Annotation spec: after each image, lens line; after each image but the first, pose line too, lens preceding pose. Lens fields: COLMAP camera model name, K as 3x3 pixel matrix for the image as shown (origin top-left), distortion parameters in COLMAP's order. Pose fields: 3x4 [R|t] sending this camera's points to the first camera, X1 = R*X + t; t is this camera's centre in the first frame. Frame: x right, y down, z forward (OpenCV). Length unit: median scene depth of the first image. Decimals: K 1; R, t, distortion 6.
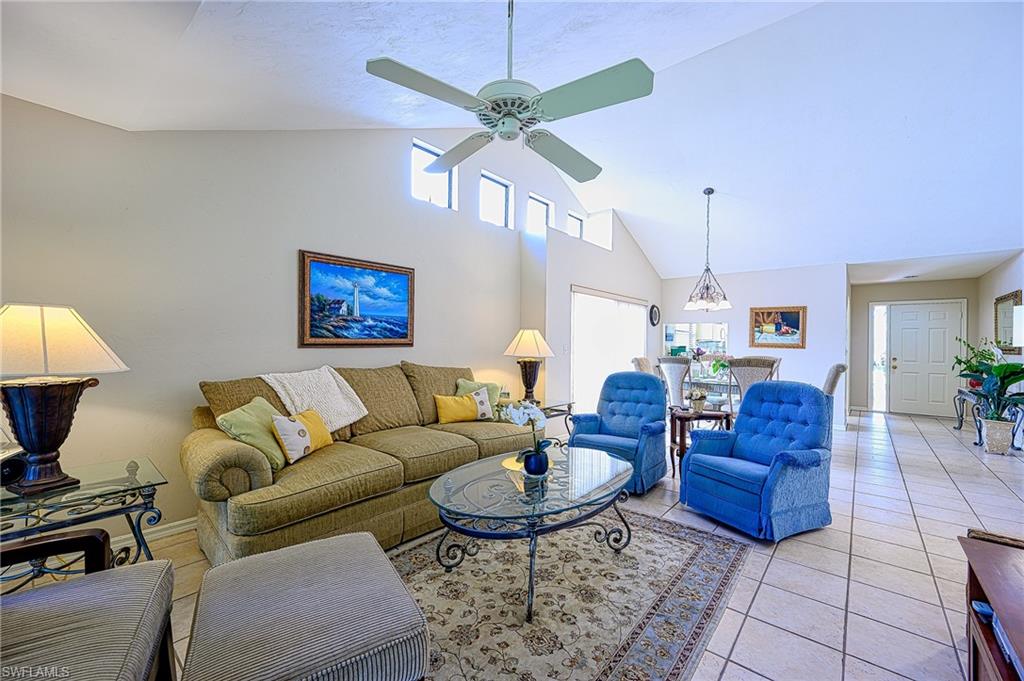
lens RADIAL K [[418.8, 0, 513.5], [0, 418.8, 341.4], [0, 0, 1]] dist [-0.000017, -0.000104]
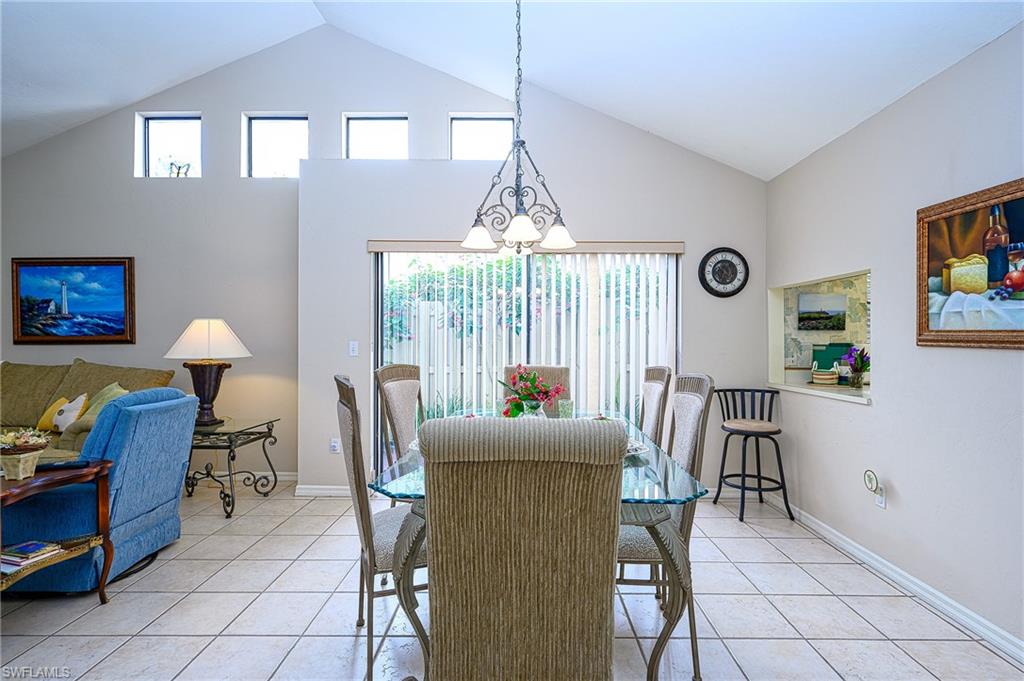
lens RADIAL K [[494.1, 0, 512.0], [0, 494.1, 340.5], [0, 0, 1]] dist [0.001006, 0.000795]
pose [[0.638312, -0.008494, -0.769731, 1.217420], [0.008990, 0.999953, -0.003580, 0.018411], [0.769725, -0.004635, 0.638358, 1.049965]]
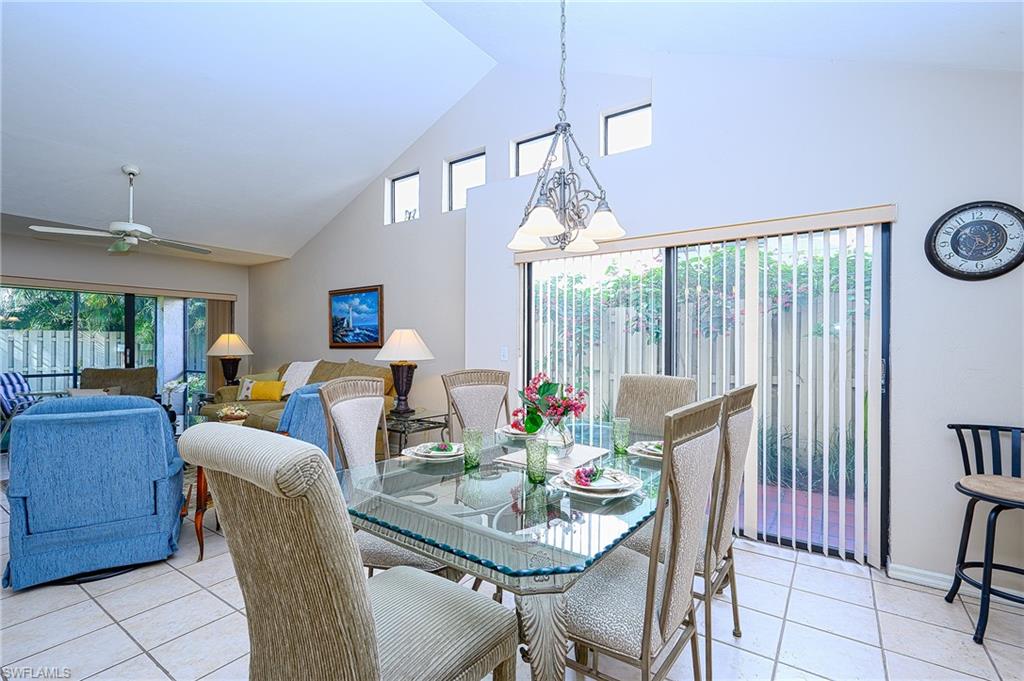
lens RADIAL K [[465.4, 0, 507.3], [0, 465.4, 343.3], [0, 0, 1]] dist [-0.000555, 0.000141]
pose [[0.087616, -0.014393, -0.996050, 1.265152], [0.002576, 0.999896, -0.014221, 0.019495], [0.996151, -0.001320, 0.087644, 1.376772]]
